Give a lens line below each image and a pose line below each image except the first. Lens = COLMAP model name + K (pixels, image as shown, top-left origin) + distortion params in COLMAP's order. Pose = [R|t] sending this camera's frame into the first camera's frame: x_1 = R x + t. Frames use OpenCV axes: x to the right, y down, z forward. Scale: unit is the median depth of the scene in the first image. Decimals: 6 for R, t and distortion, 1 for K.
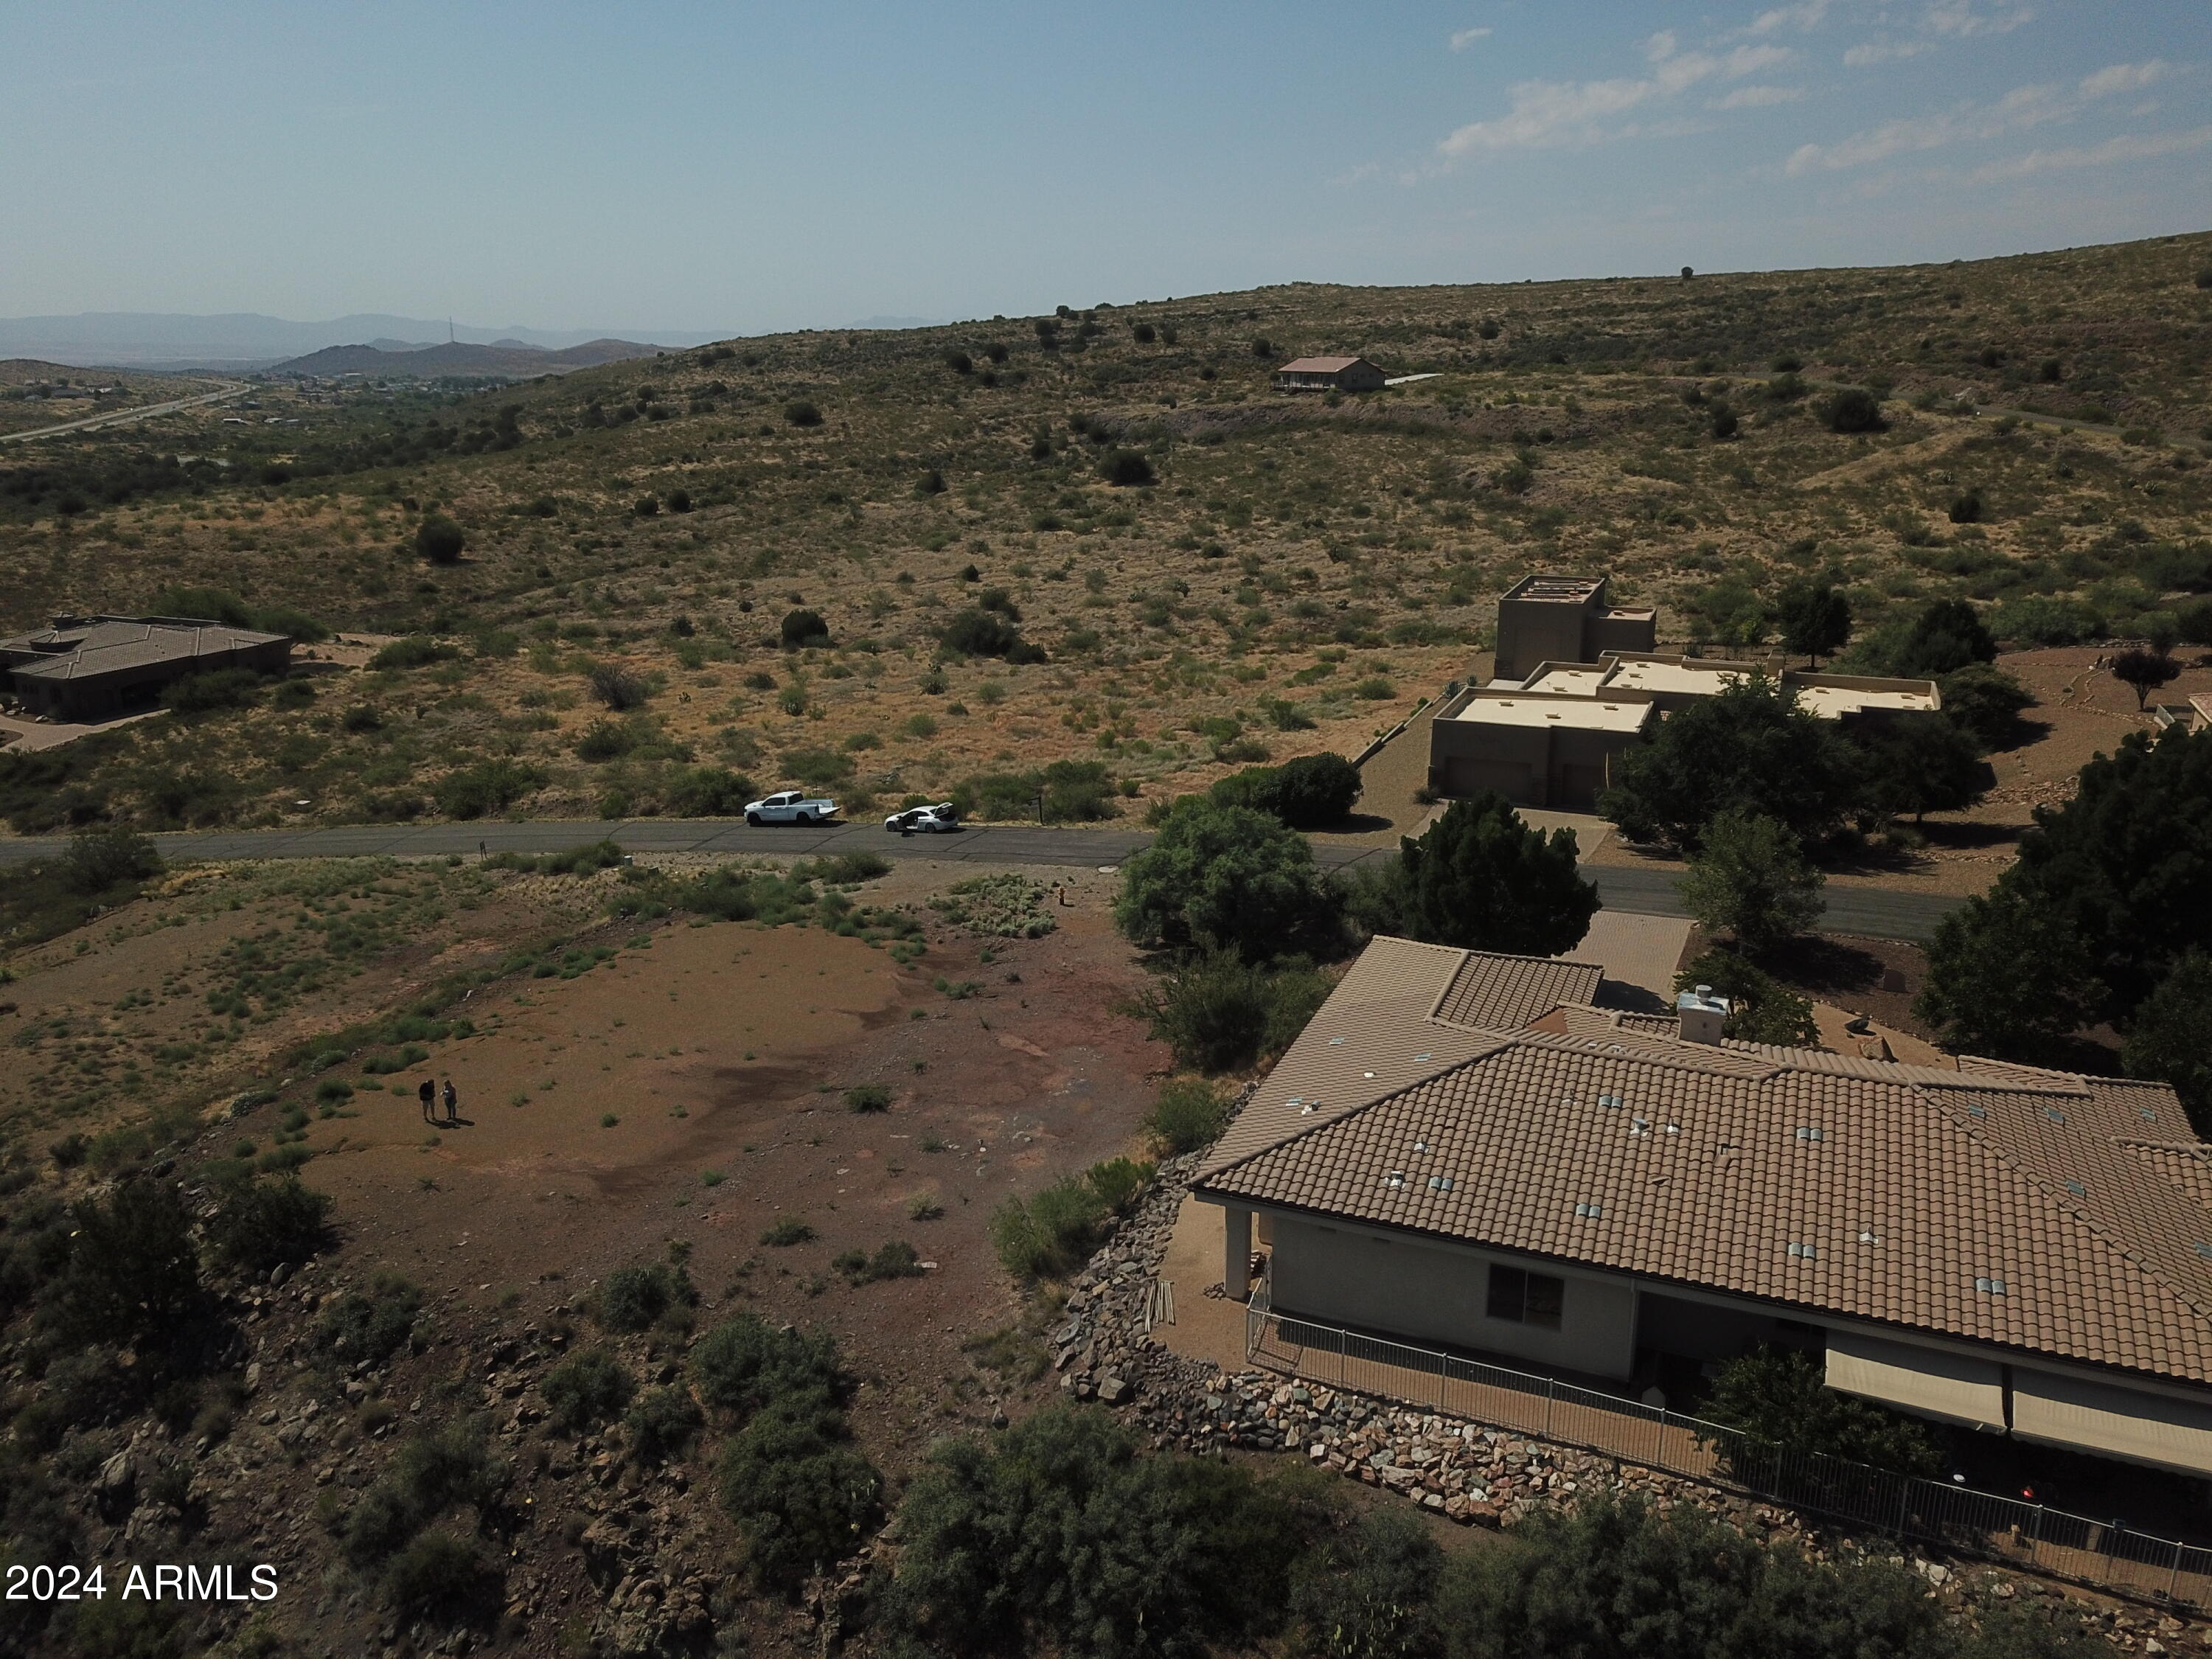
lens RADIAL K [[1705.2, 0, 1106.0], [0, 1705.2, 829.5], [0, 0, 1]] dist [-0.001908, 0.013024]
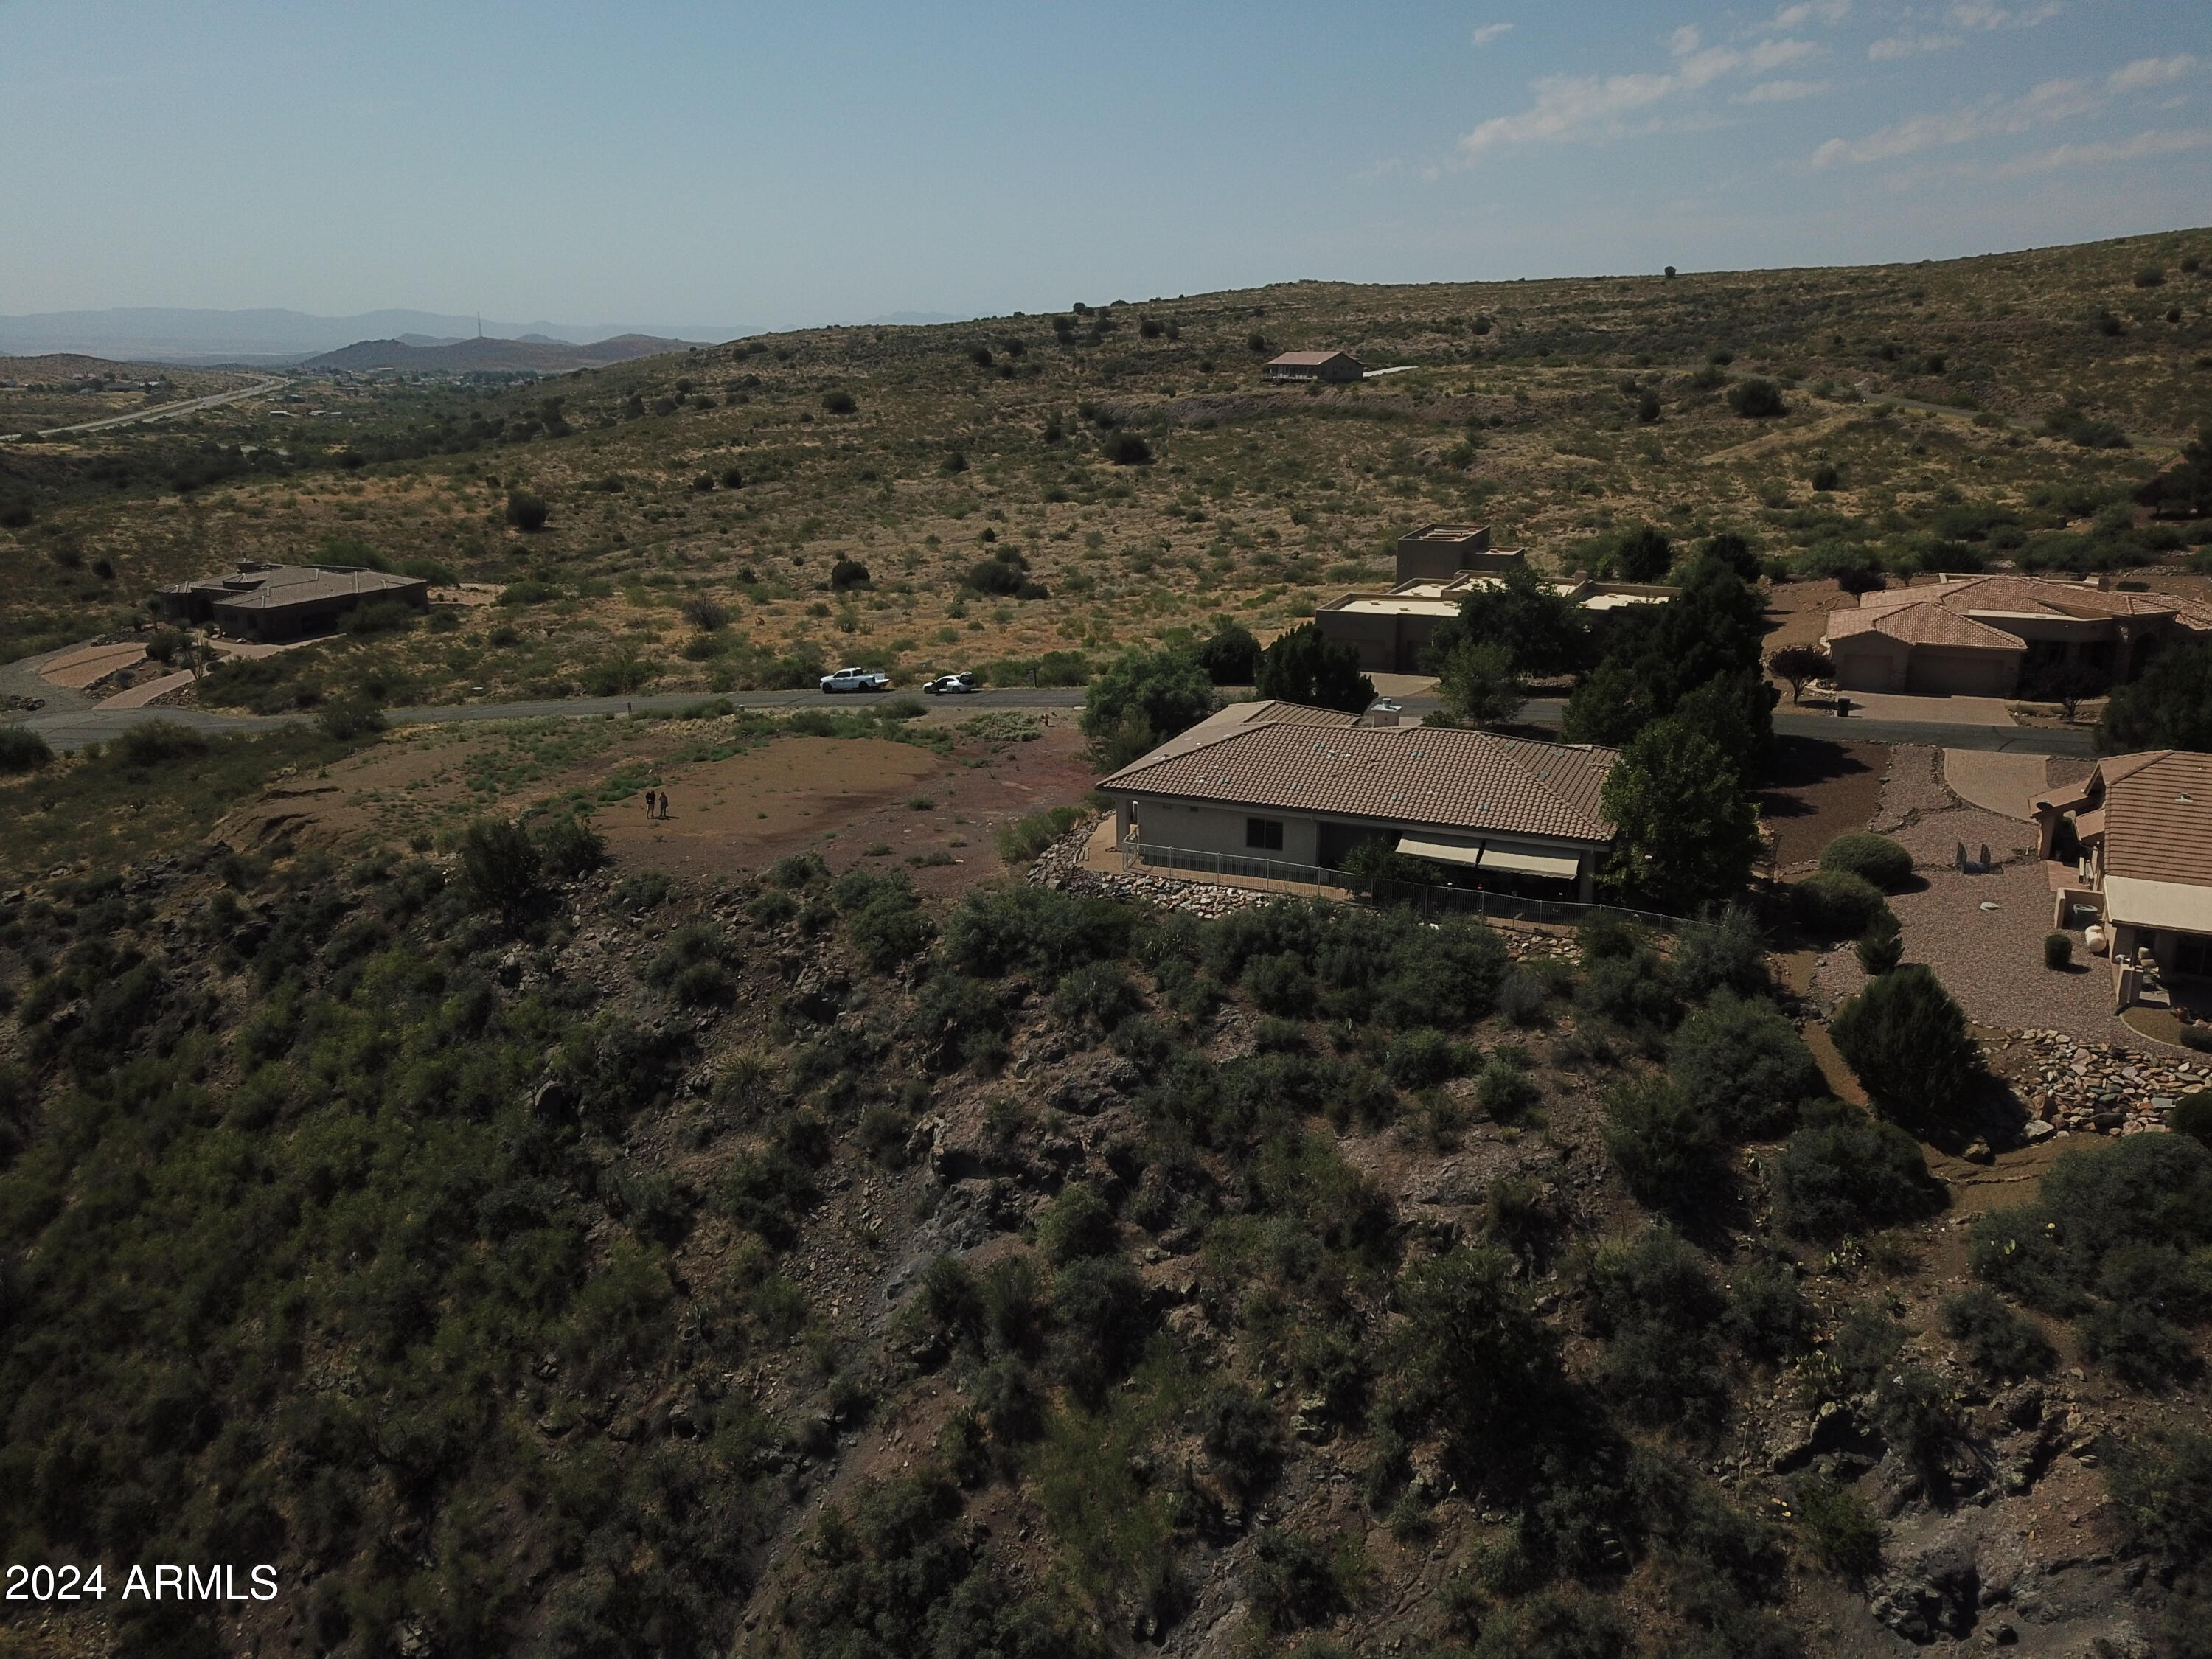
lens RADIAL K [[1697.3, 0, 1106.0], [0, 1697.3, 829.5], [0, 0, 1]] dist [0.000458, 0.010145]
pose [[0.999925, 0.003825, -0.011666, 0.012431], [-0.003782, 0.999986, 0.003758, 0.037310], [0.011680, -0.003713, 0.999925, -0.131581]]
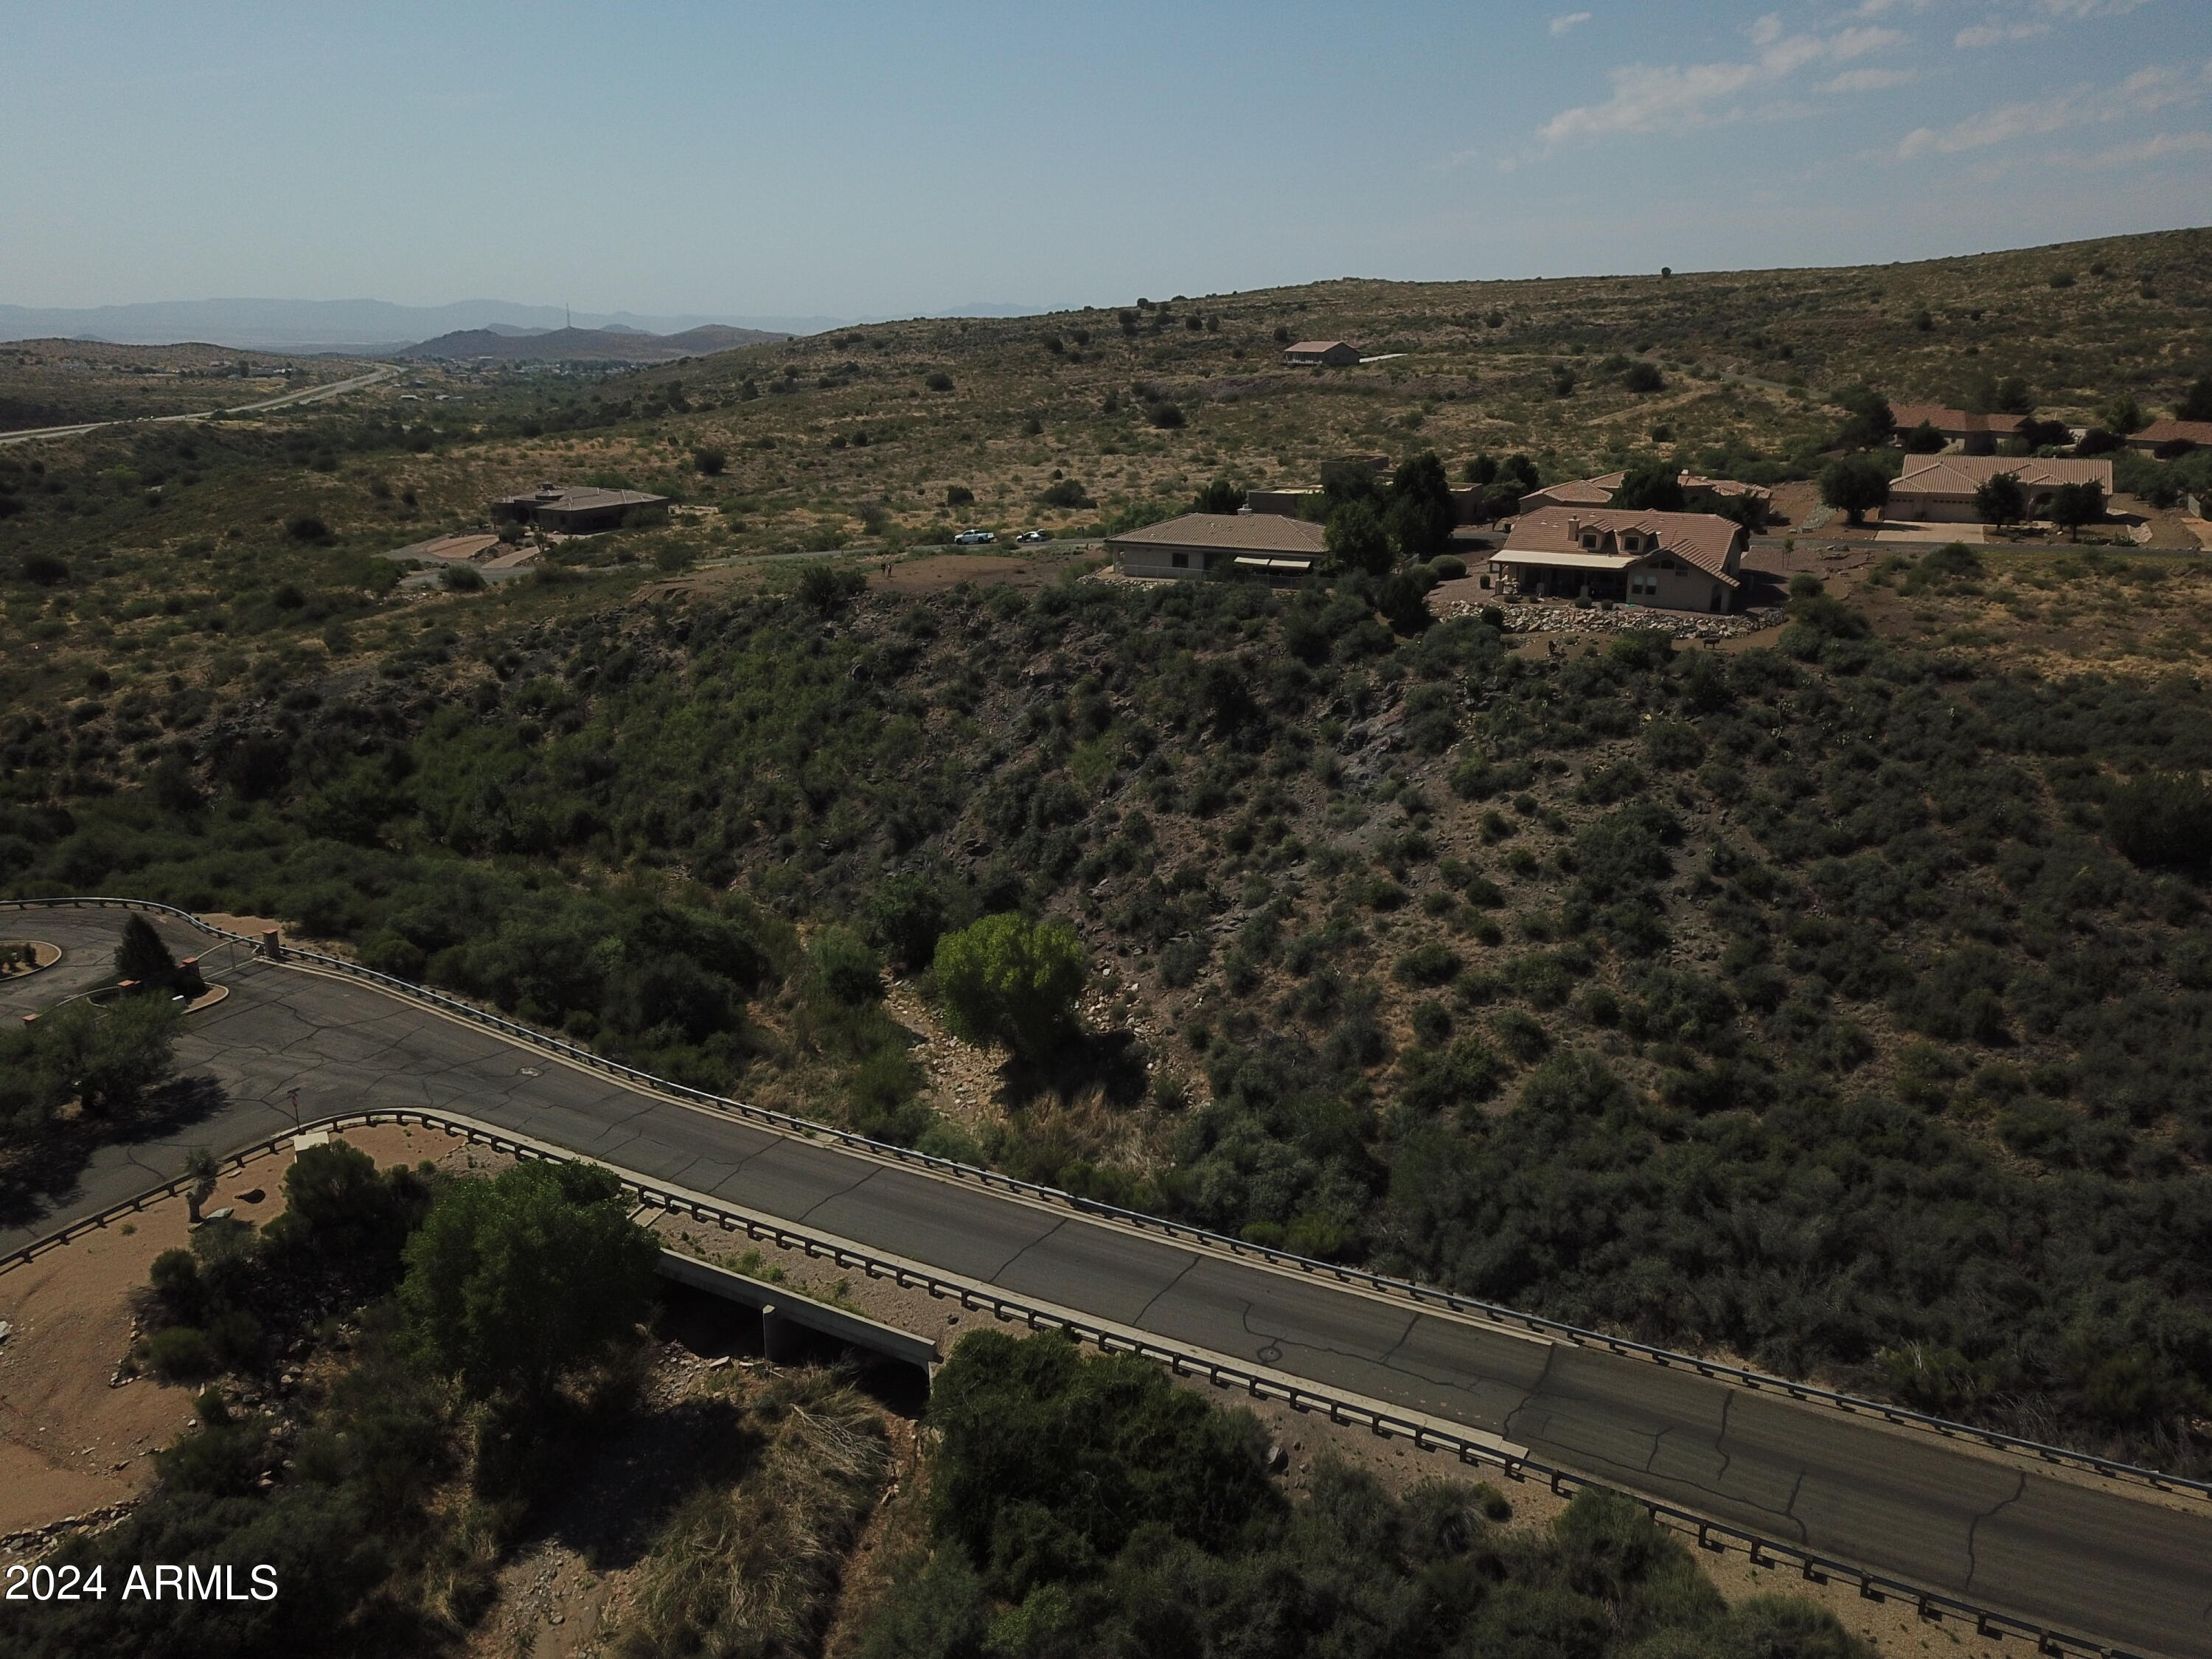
lens RADIAL K [[1670.3, 0, 1110.5], [0, 1670.3, 853.1], [0, 0, 1]] dist [0.005827, 0.001143]
pose [[0.998689, 0.018252, -0.047826, 0.040728], [-0.017033, 0.999523, 0.025763, 0.128593], [0.048274, -0.024915, 0.998523, -0.451816]]
